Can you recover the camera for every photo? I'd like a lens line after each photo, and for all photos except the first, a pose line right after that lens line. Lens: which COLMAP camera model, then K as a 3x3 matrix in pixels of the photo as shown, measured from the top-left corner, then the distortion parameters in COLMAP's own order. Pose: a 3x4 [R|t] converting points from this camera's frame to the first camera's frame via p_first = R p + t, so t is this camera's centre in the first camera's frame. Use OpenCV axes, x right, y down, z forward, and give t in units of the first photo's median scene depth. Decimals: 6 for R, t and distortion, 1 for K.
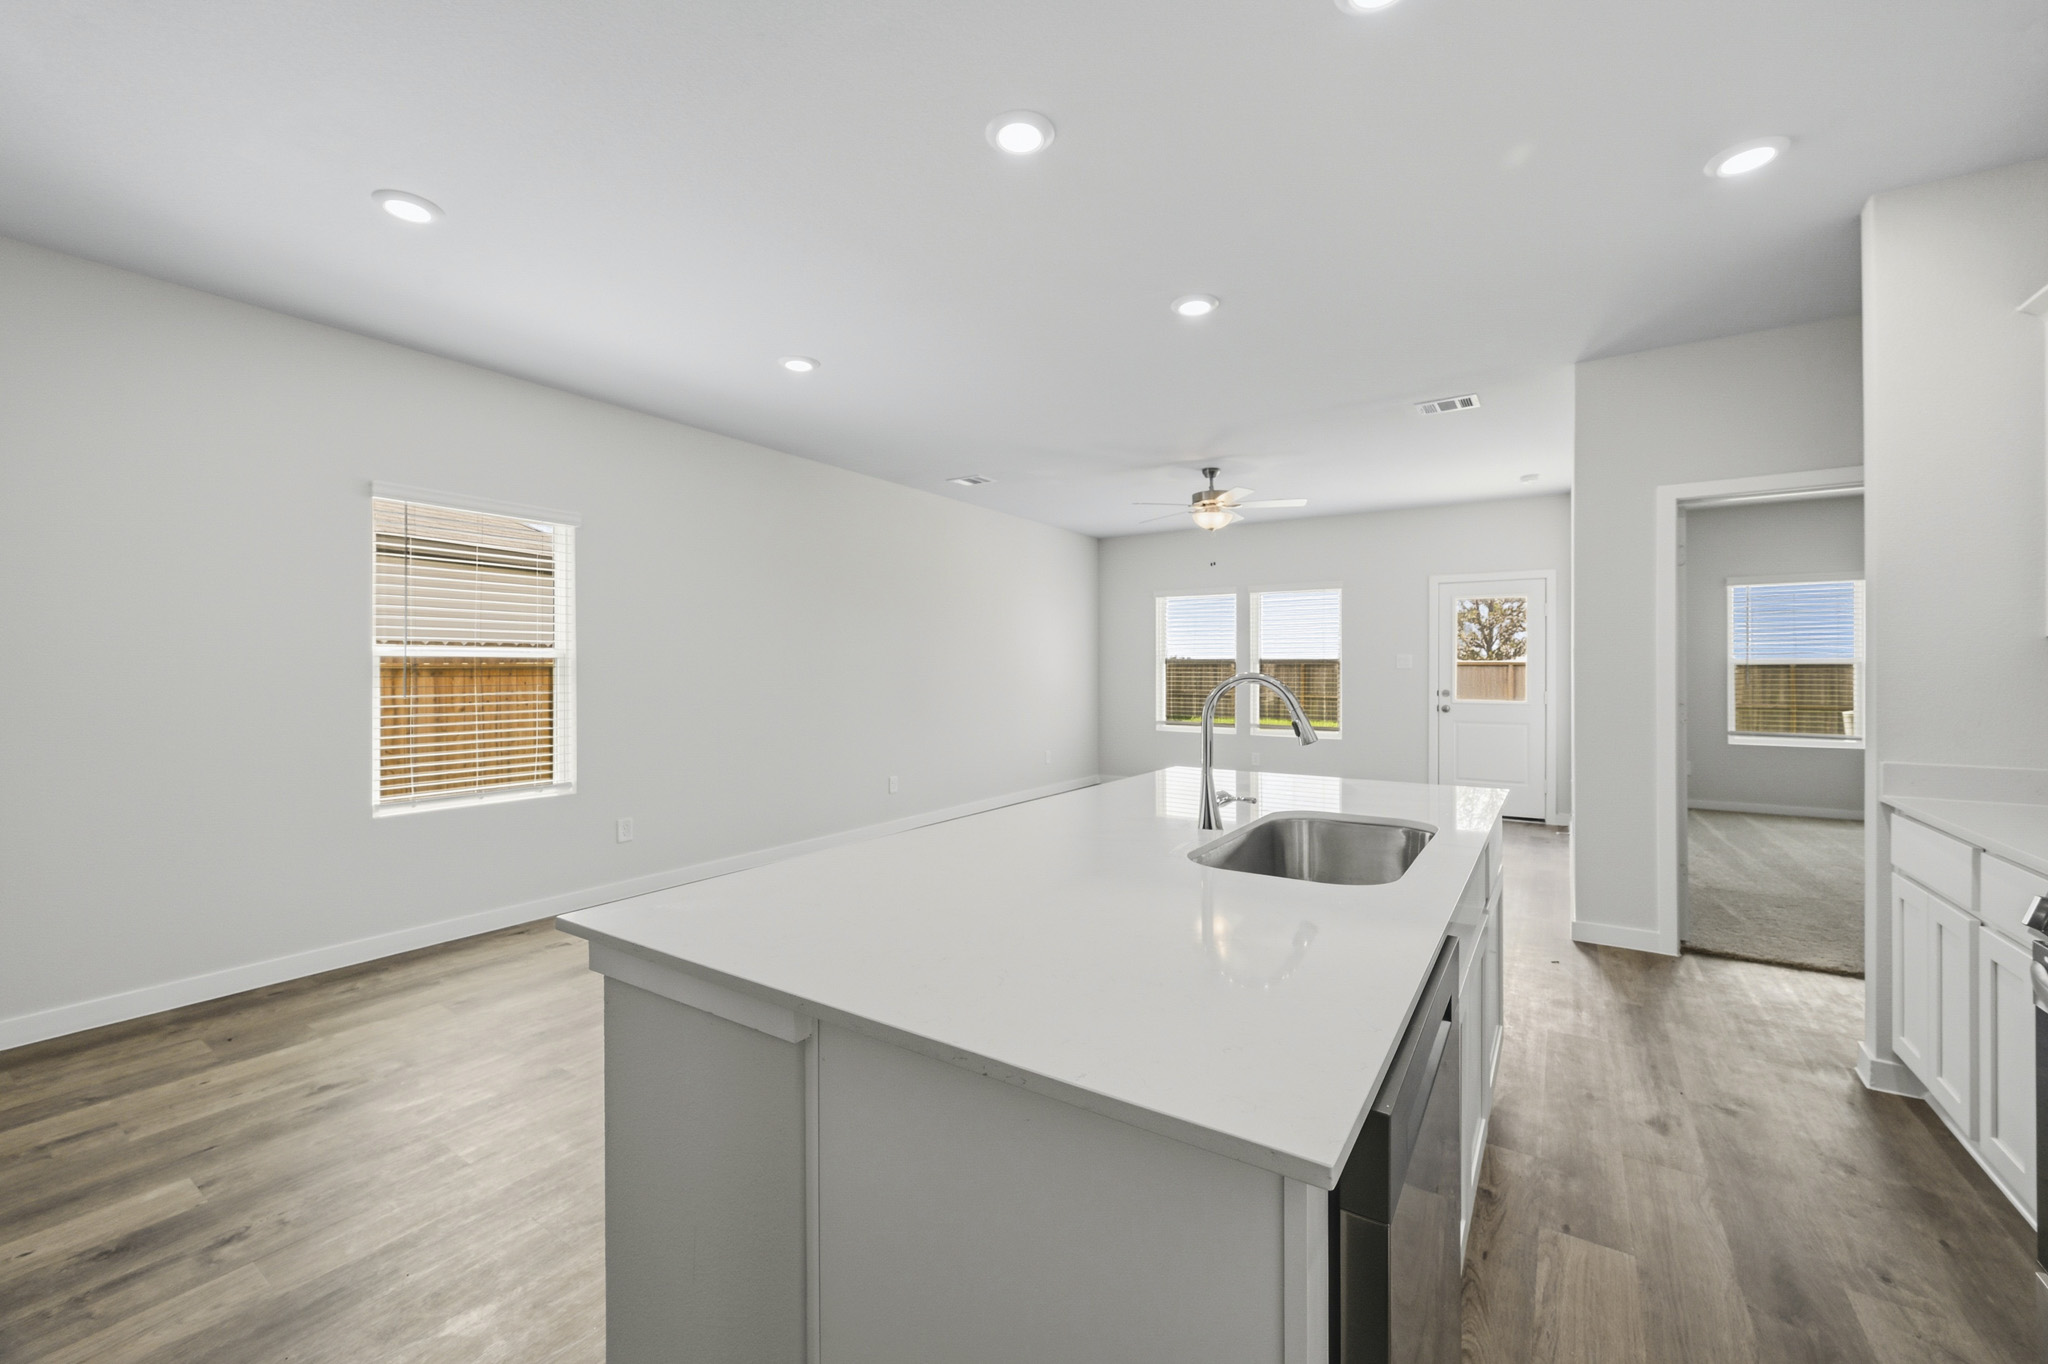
lens RADIAL K [[806.0, 0, 1034.9], [0, 806.0, 674.5], [0, 0, 1]] dist [0.000218, 0.000854]
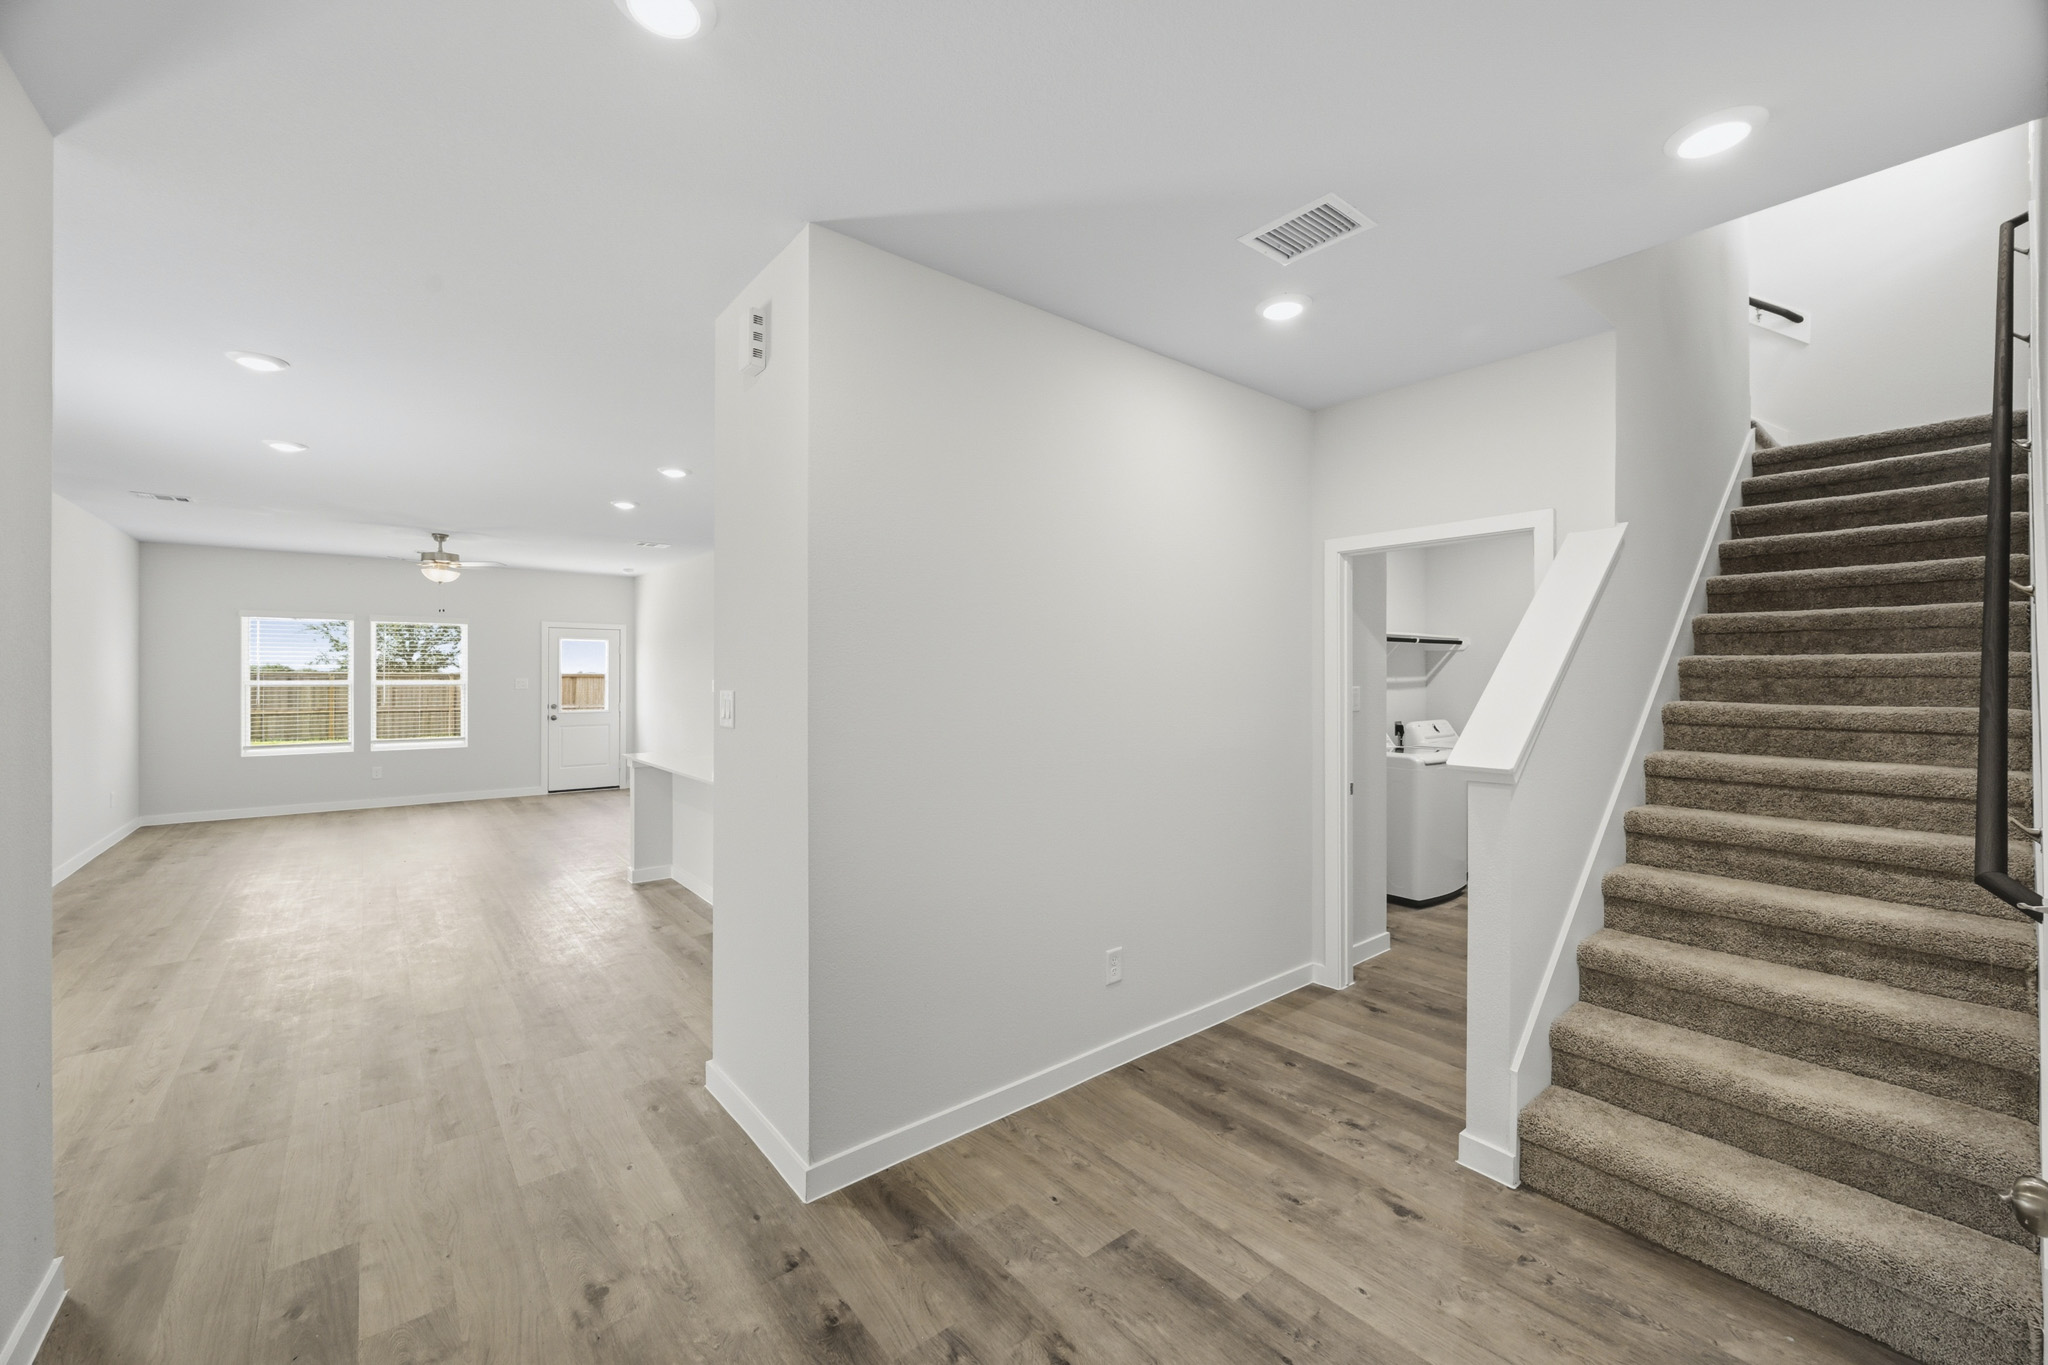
lens RADIAL K [[806.0, 0, 1020.5], [0, 806.0, 673.6], [0, 0, 1]] dist [0.000218, 0.000854]
pose [[0.308079, 0.000449, 0.951361, -0.691770], [0.004556, 0.999988, -0.001948, -0.033381], [-0.951350, 0.004935, 0.308073, -0.235852]]
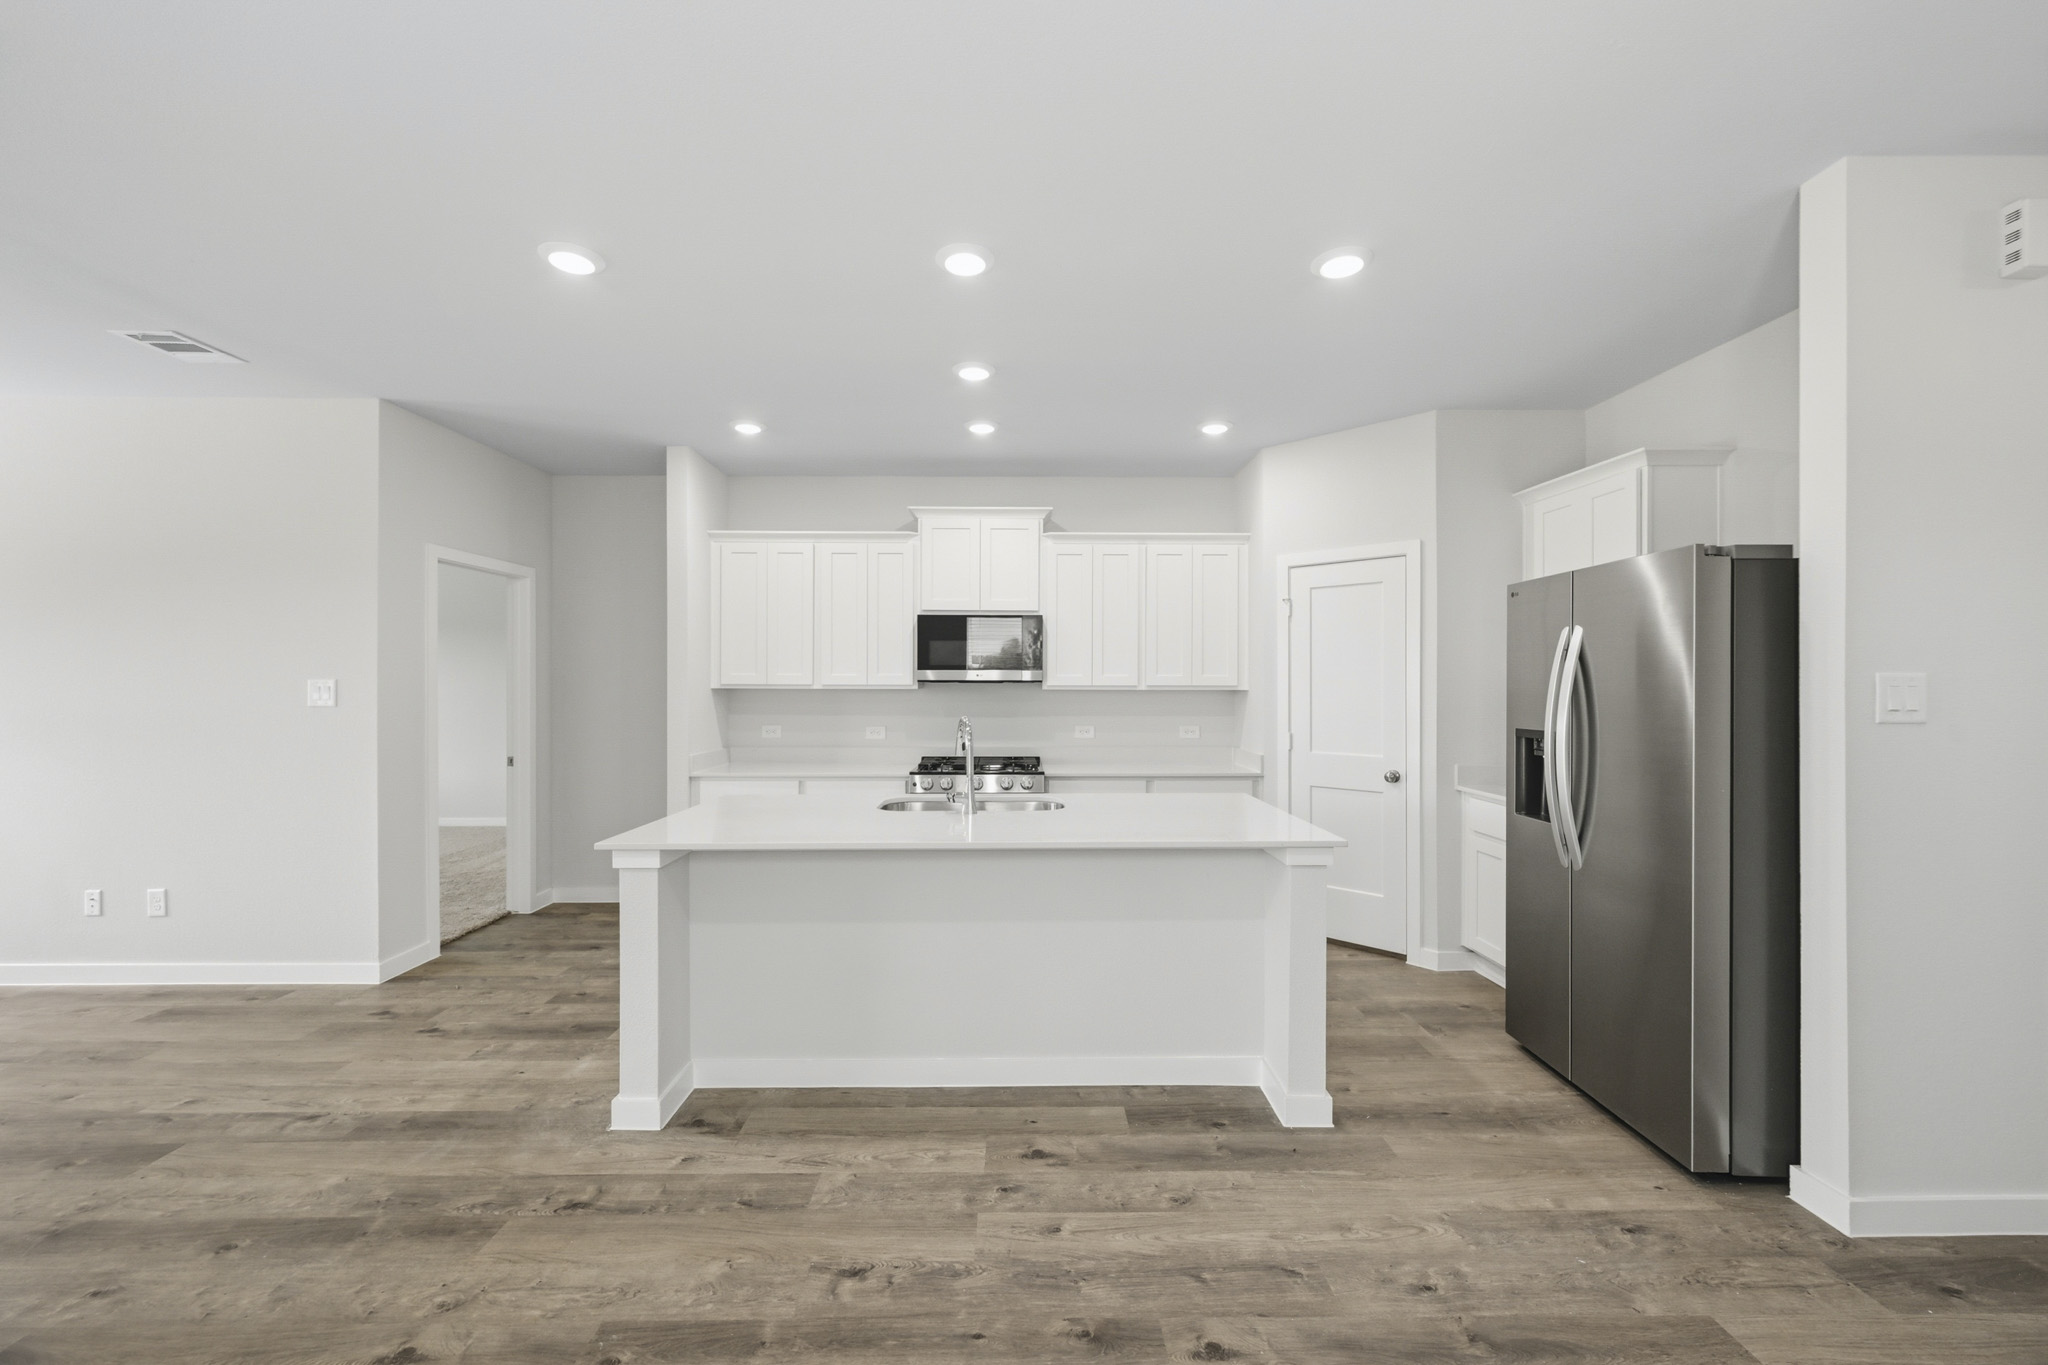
lens RADIAL K [[806.0, 0, 1017.6], [0, 806.0, 676.8], [0, 0, 1]] dist [0.000218, 0.000854]
pose [[-0.548820, 0.009280, 0.835889, -0.382139], [0.003865, 0.999956, -0.008564, -0.021843], [-0.835931, -0.001469, -0.548832, 0.578938]]
